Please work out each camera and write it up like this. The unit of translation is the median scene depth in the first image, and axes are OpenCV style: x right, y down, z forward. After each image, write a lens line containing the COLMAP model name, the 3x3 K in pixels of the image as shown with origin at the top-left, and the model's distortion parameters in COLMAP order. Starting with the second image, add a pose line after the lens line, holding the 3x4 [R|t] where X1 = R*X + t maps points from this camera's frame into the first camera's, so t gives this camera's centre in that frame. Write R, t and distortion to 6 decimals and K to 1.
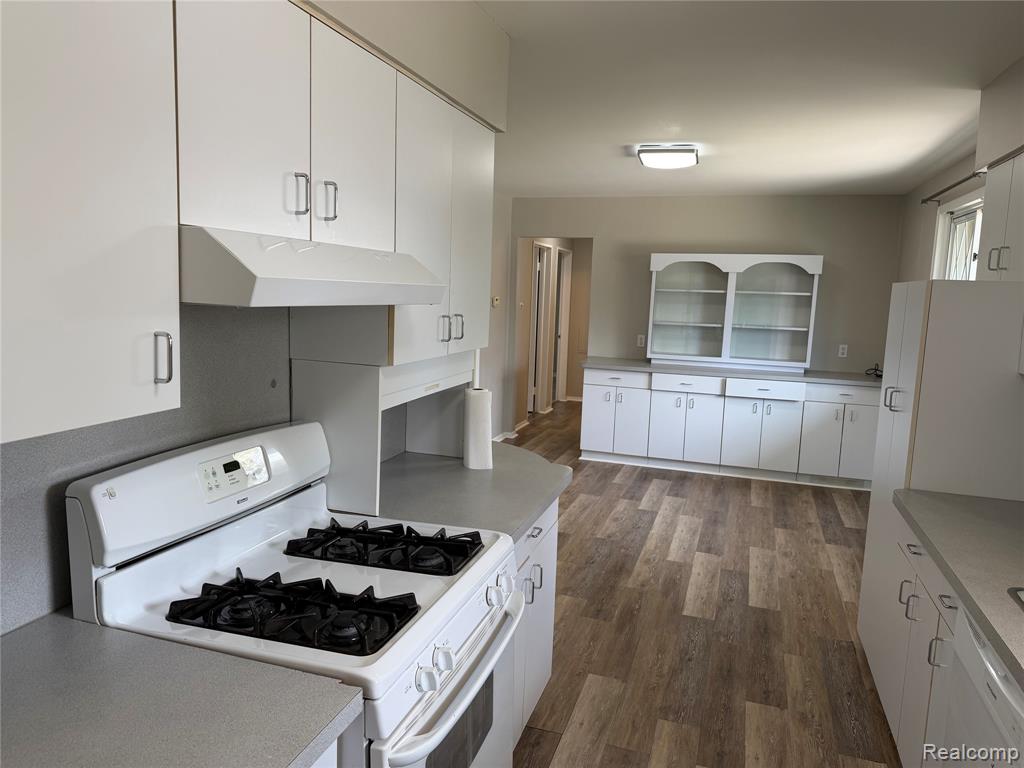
lens RADIAL K [[717.1, 0, 512.0], [0, 717.1, 384.0], [0, 0, 1]] dist [0.029865, -0.044756]
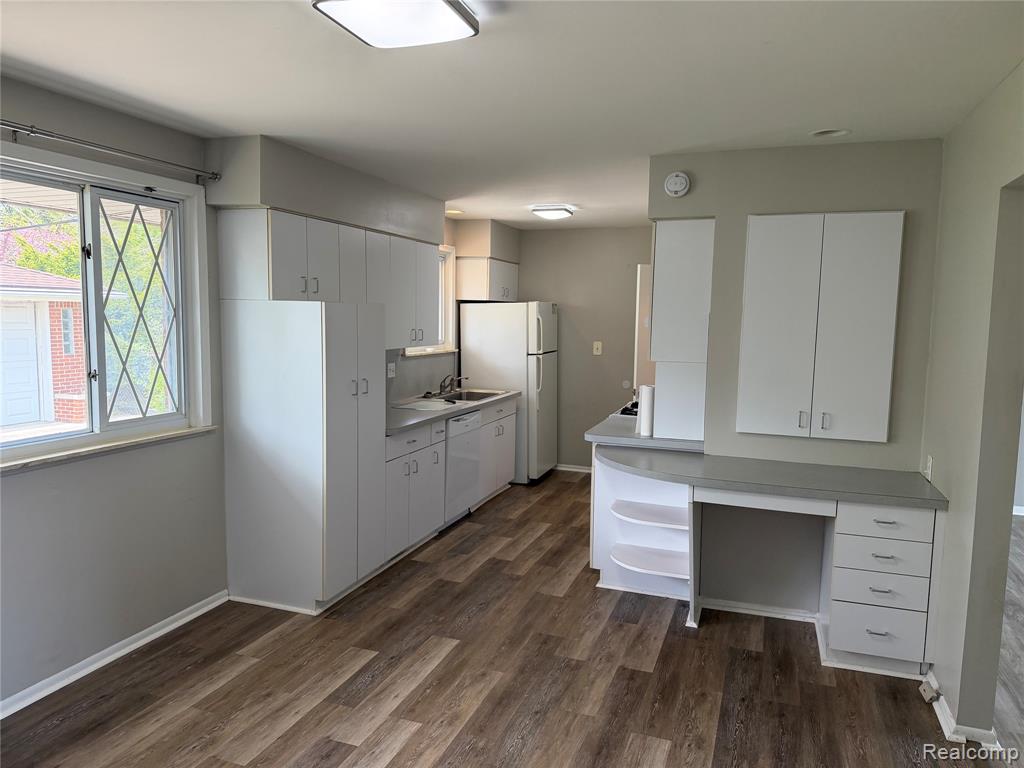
lens RADIAL K [[717.1, 0, 512.0], [0, 717.1, 384.0], [0, 0, 1]] dist [0.029865, -0.044756]
pose [[-0.998230, -0.054347, 0.024171, 0.152537], [-0.047119, 0.970541, 0.236284, -0.249190], [-0.036300, 0.234727, -0.971383, 1.785367]]
